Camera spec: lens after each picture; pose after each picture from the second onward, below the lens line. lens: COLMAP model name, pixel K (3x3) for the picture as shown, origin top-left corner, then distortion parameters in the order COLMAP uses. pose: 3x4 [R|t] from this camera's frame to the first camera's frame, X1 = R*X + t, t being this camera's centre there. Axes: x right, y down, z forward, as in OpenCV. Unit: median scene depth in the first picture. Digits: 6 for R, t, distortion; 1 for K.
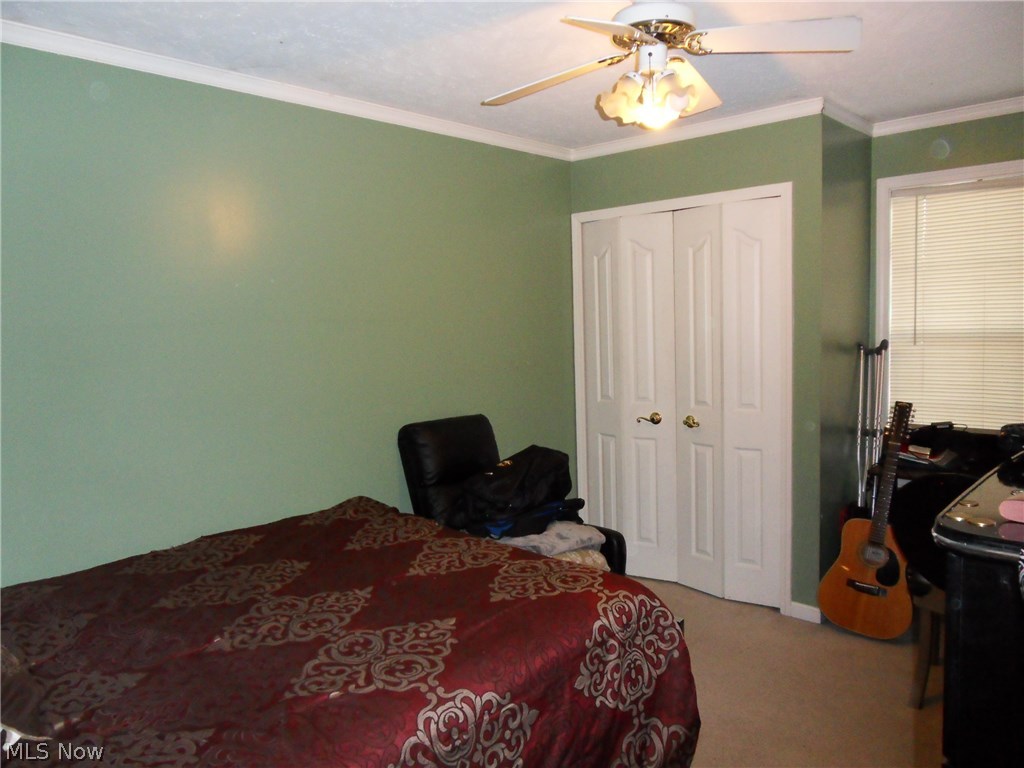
lens RADIAL K [[740.4, 0, 508.3], [0, 740.4, 380.6], [0, 0, 1]] dist [-0.023571, 0.000826]
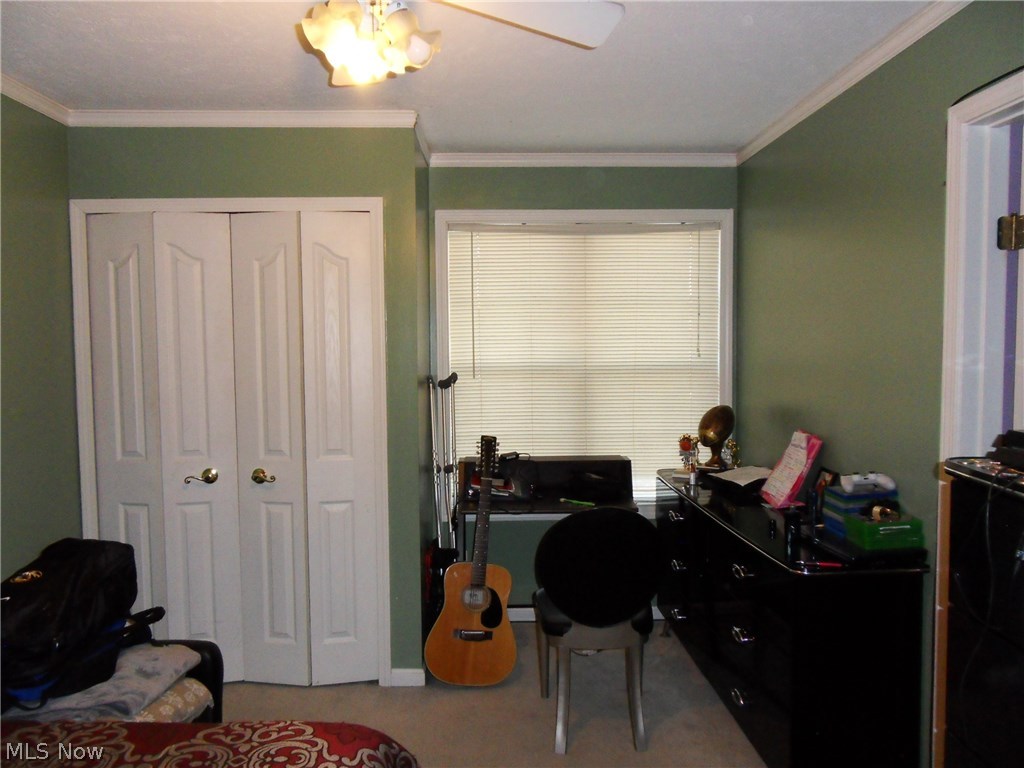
lens RADIAL K [[740.4, 0, 508.3], [0, 740.4, 380.6], [0, 0, 1]] dist [-0.023571, 0.000826]
pose [[0.715524, -0.013237, 0.698463, -0.127863], [0.043638, 0.998715, -0.025777, -0.017000], [-0.697224, 0.048923, 0.715182, 0.246476]]
